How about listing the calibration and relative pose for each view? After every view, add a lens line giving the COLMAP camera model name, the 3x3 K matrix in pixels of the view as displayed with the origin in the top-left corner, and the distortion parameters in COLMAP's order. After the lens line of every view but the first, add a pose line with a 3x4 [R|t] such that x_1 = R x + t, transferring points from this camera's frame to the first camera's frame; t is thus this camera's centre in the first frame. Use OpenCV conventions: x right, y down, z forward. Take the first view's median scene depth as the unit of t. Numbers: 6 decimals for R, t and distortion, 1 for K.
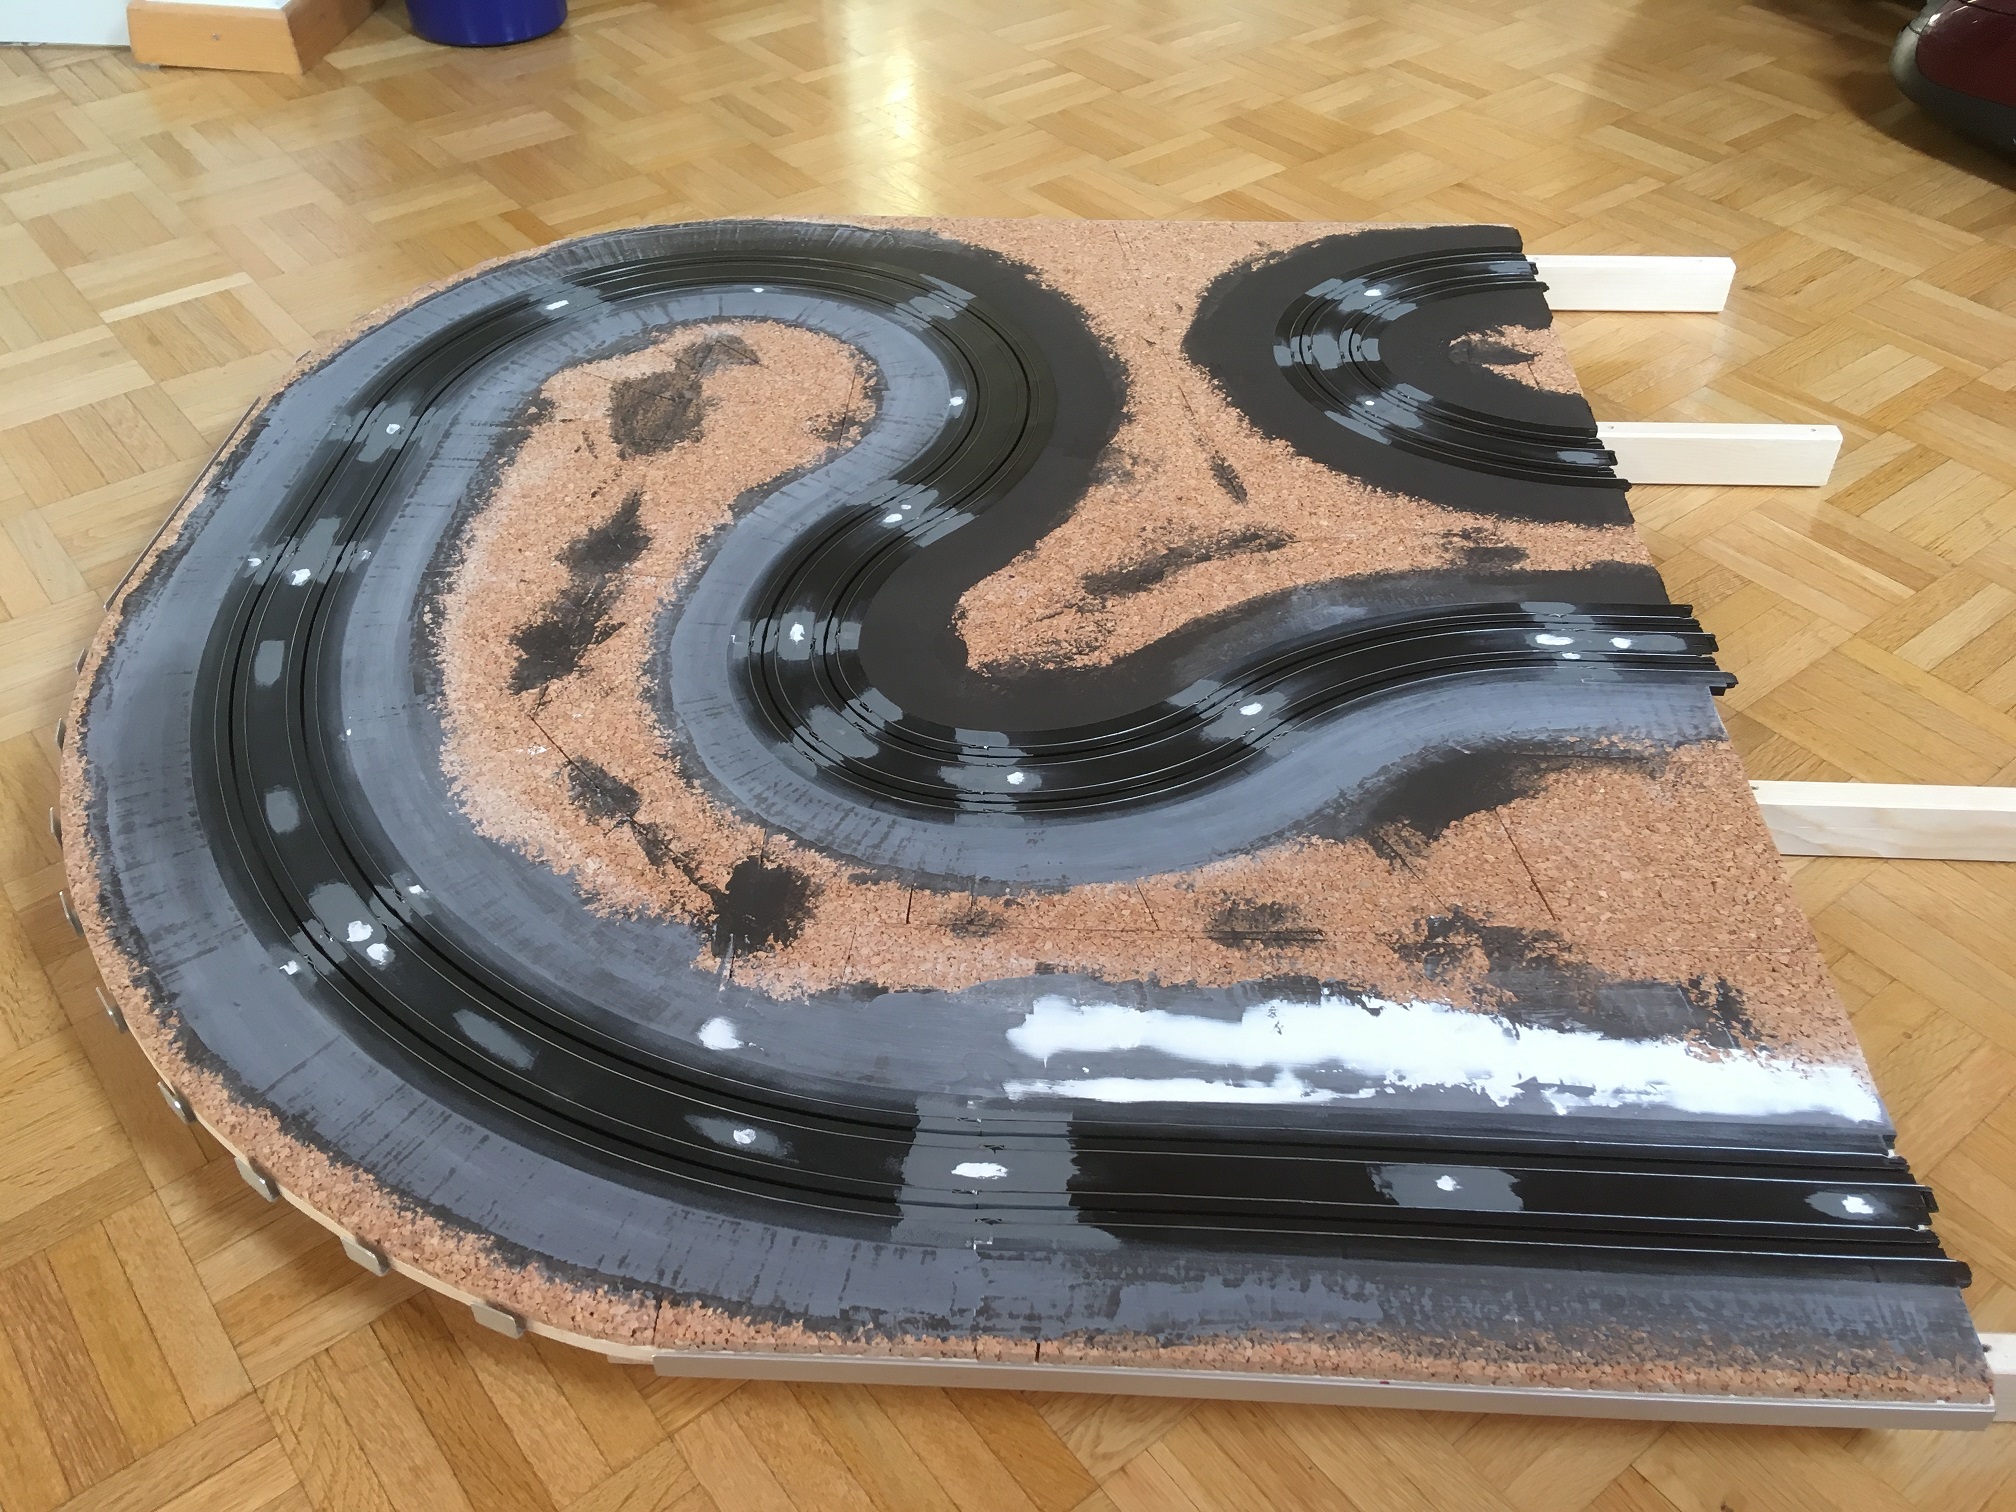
lens RADIAL K [[1702.0, 0, 1008.0], [0, 1702.0, 756.0], [0, 0, 1]] dist [0.126088, -0.199914]
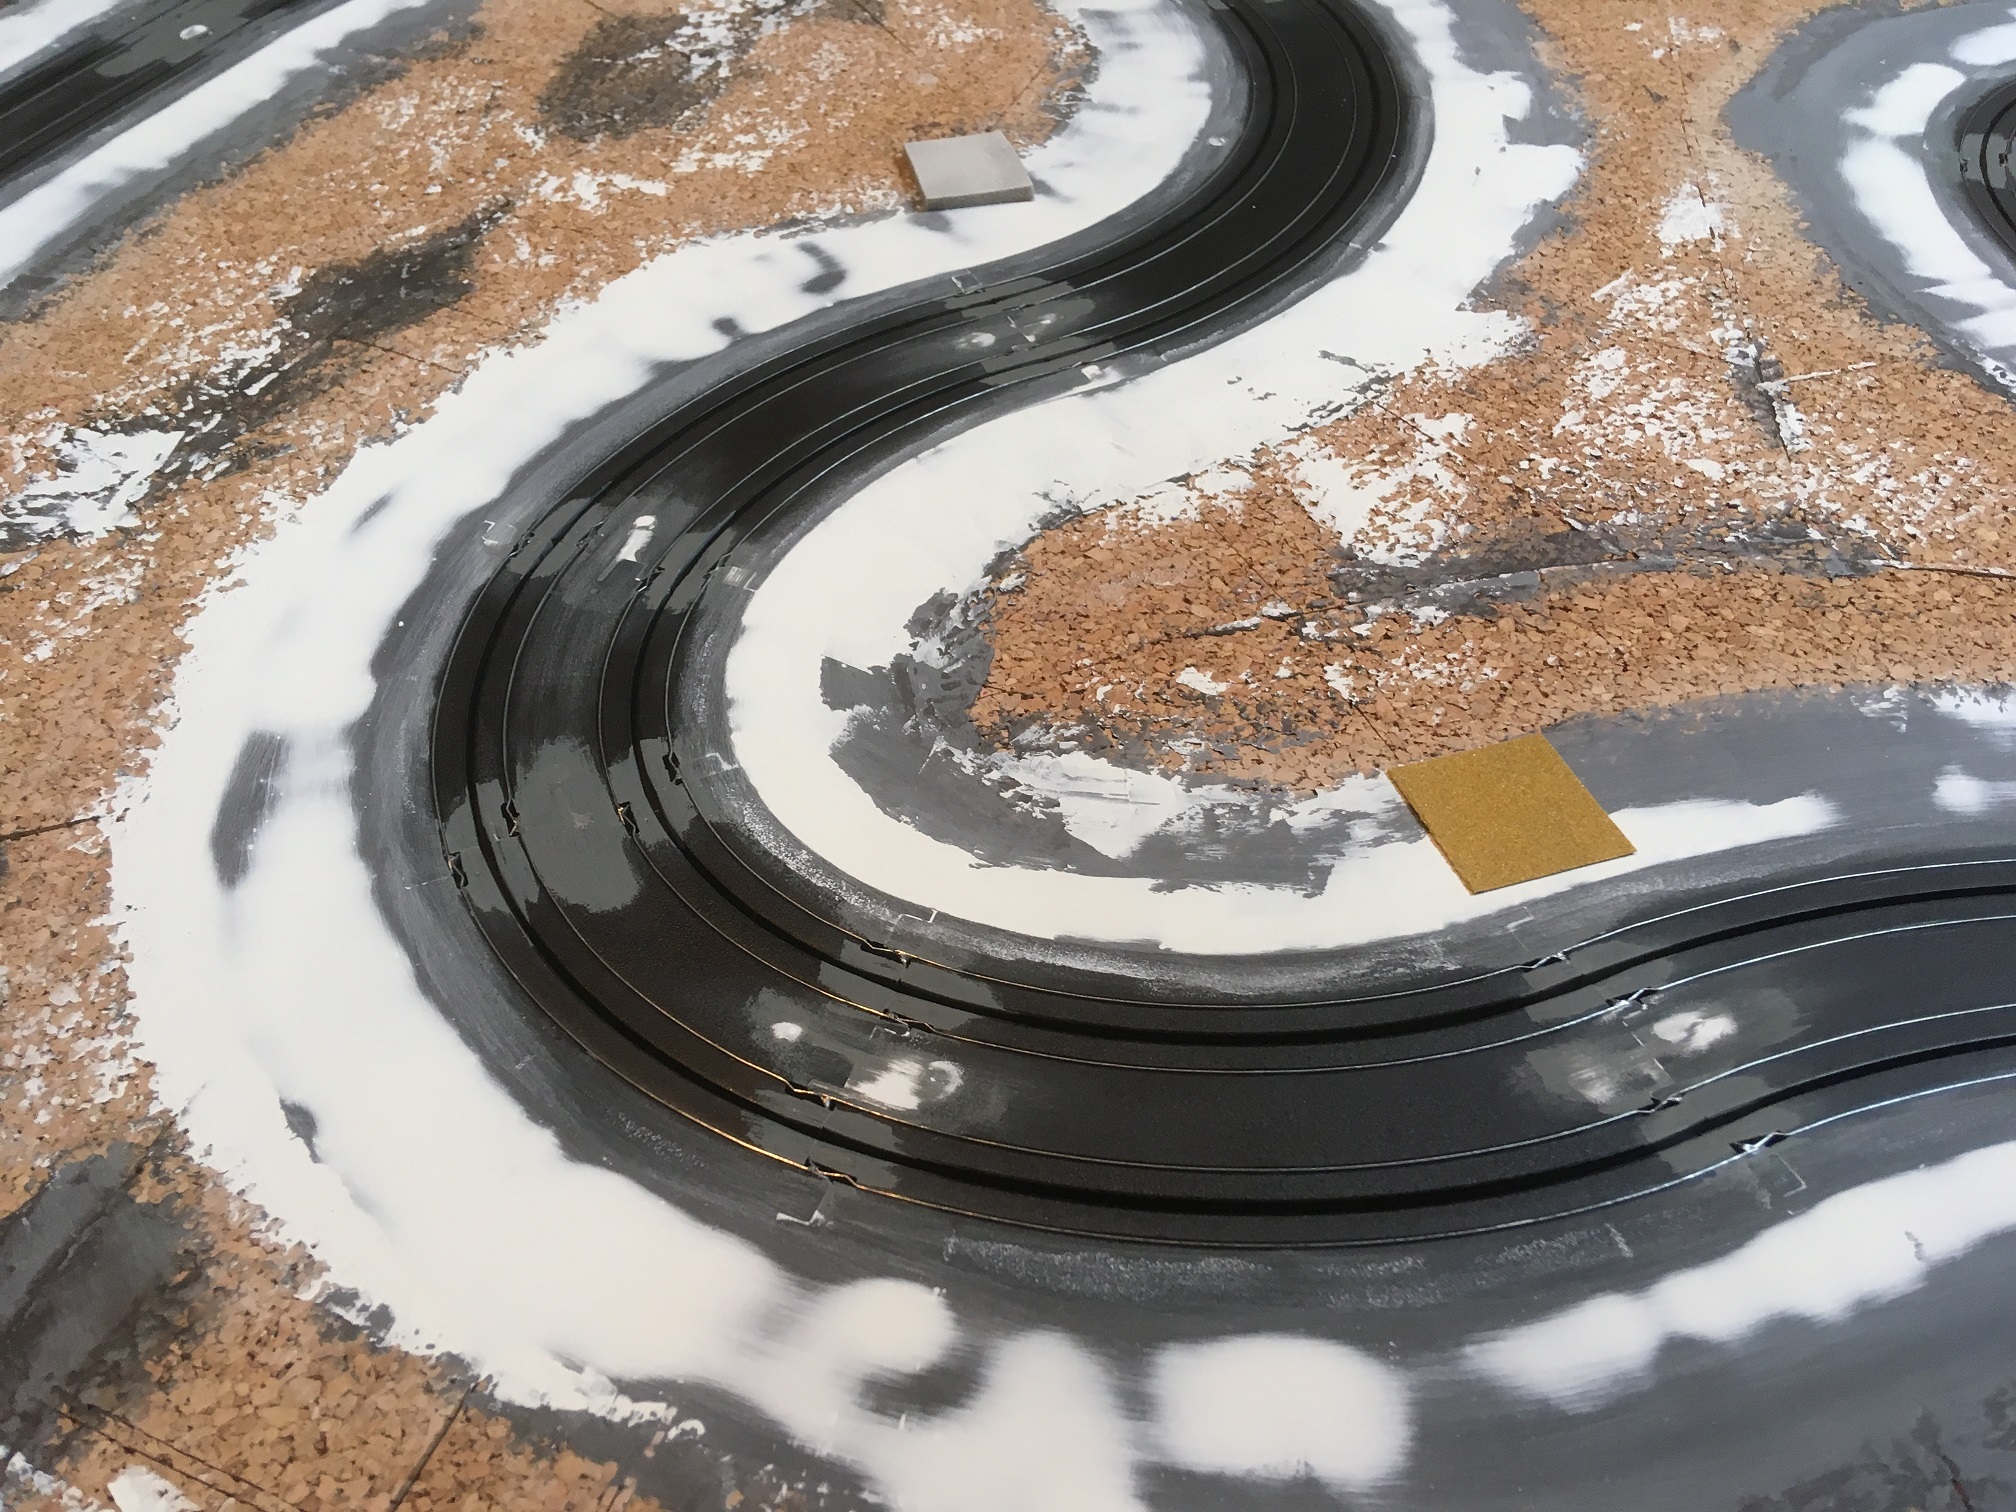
lens RADIAL K [[1702.0, 0, 1008.0], [0, 1702.0, 756.0], [0, 0, 1]] dist [0.126088, -0.199914]
pose [[0.949286, 0.224105, -0.220528, 0.072363], [-0.211853, 0.974181, 0.078036, -0.073136], [0.232322, -0.027359, 0.972254, 0.586461]]
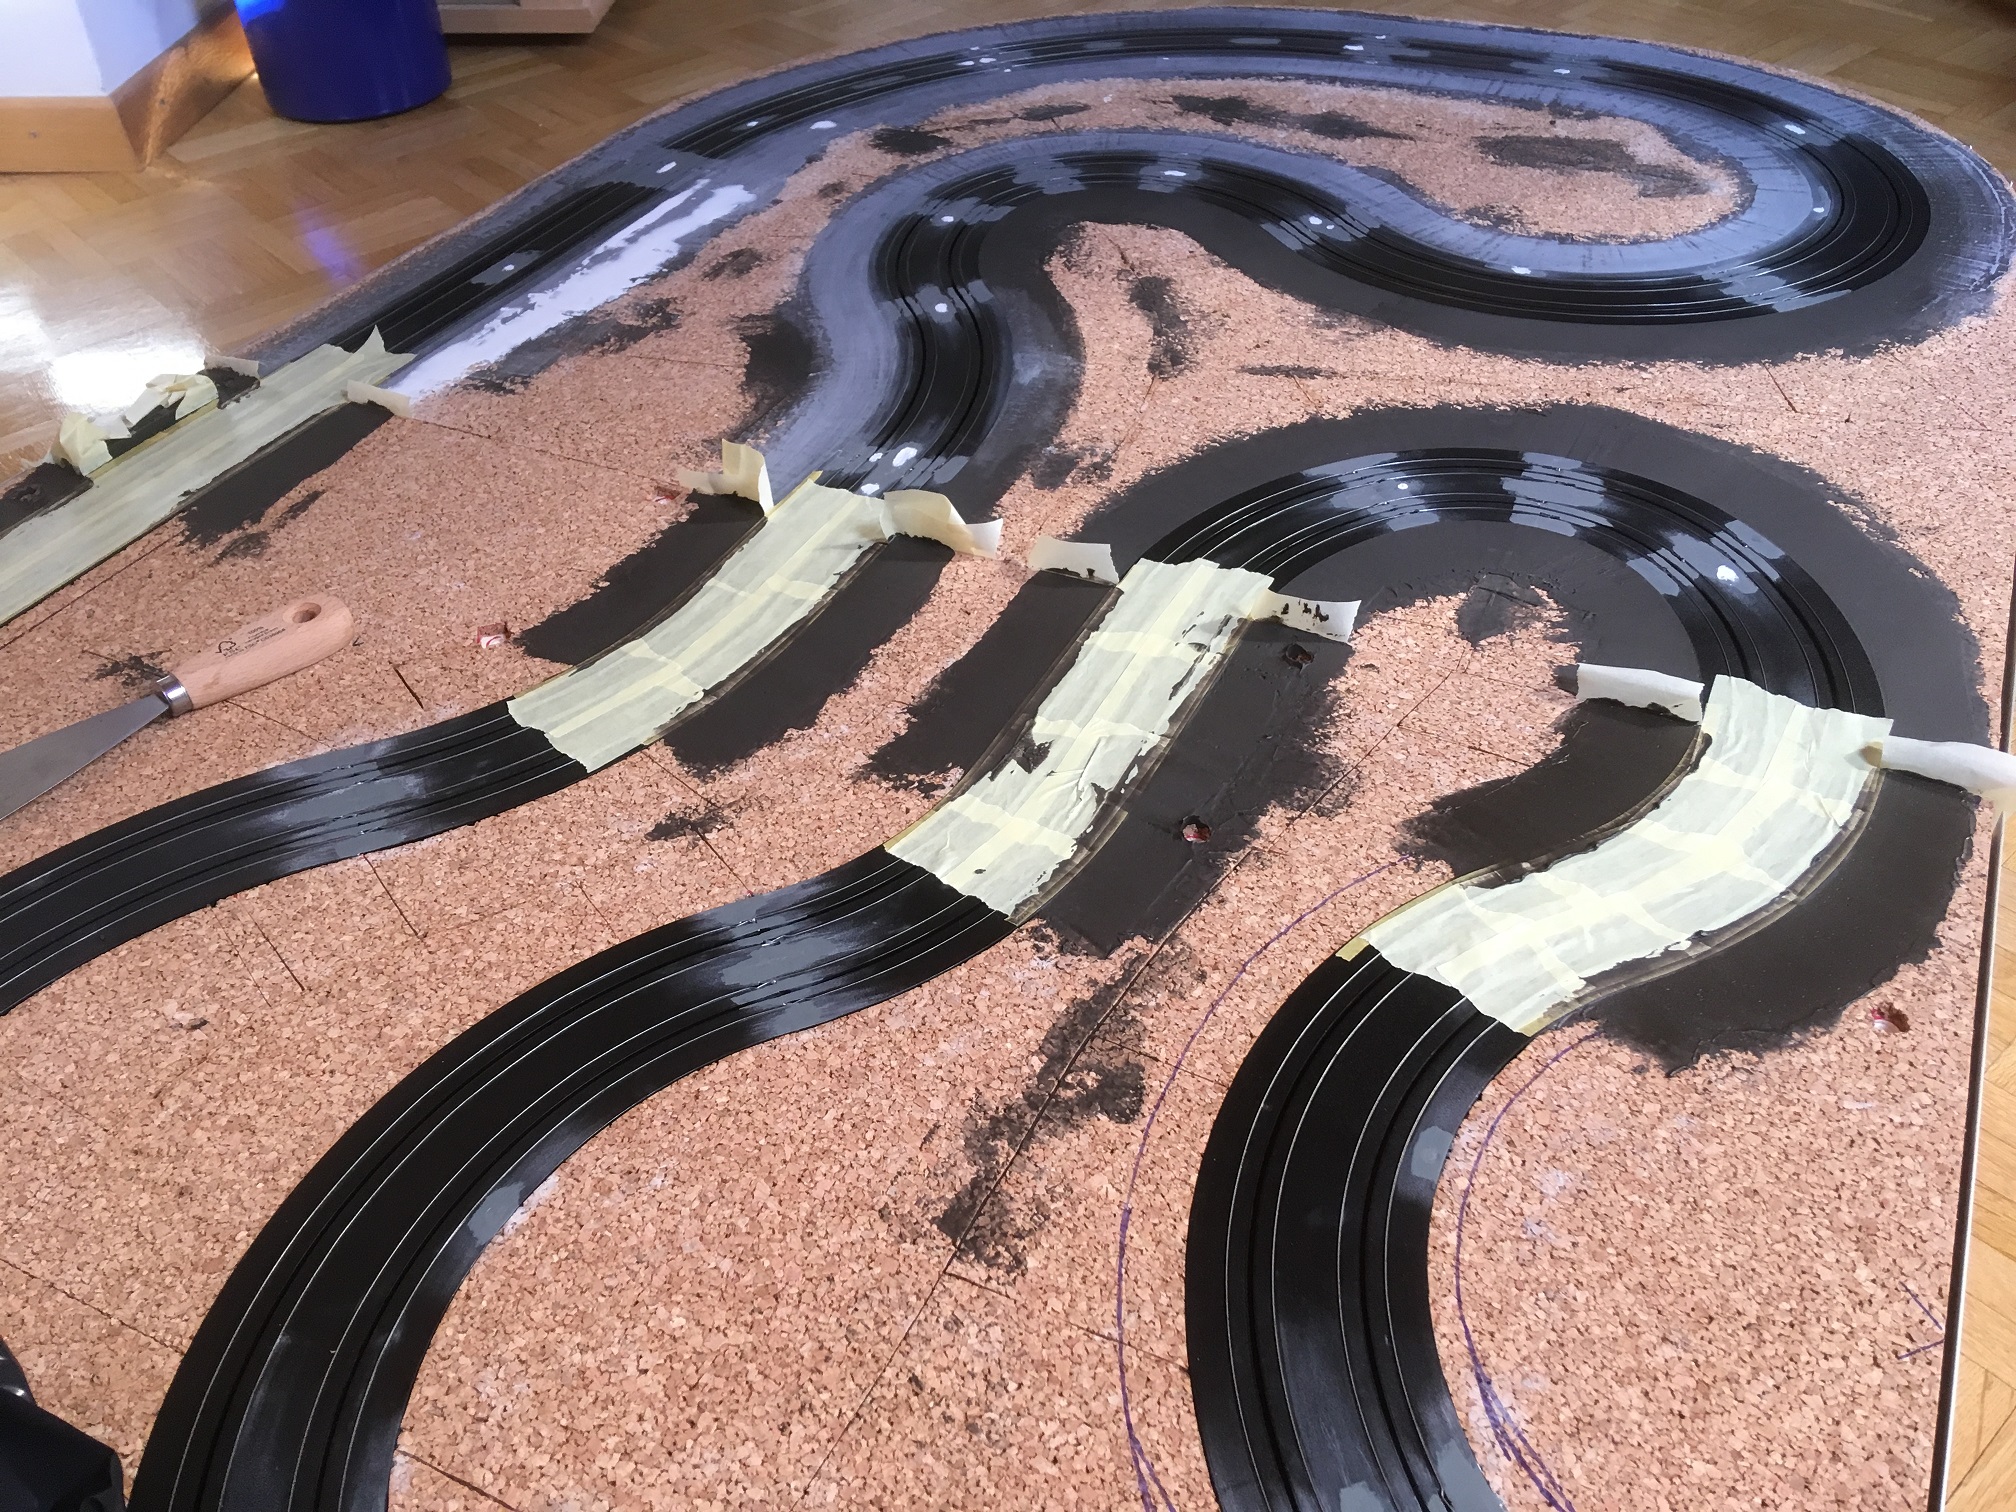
lens RADIAL K [[1702.0, 0, 1008.0], [0, 1702.0, 756.0], [0, 0, 1]] dist [0.126088, -0.199914]
pose [[-0.405267, 0.594921, -0.694137, 1.059726], [-0.574081, 0.425297, 0.699681, -0.703962], [0.711470, 0.682049, 0.169174, 0.978004]]
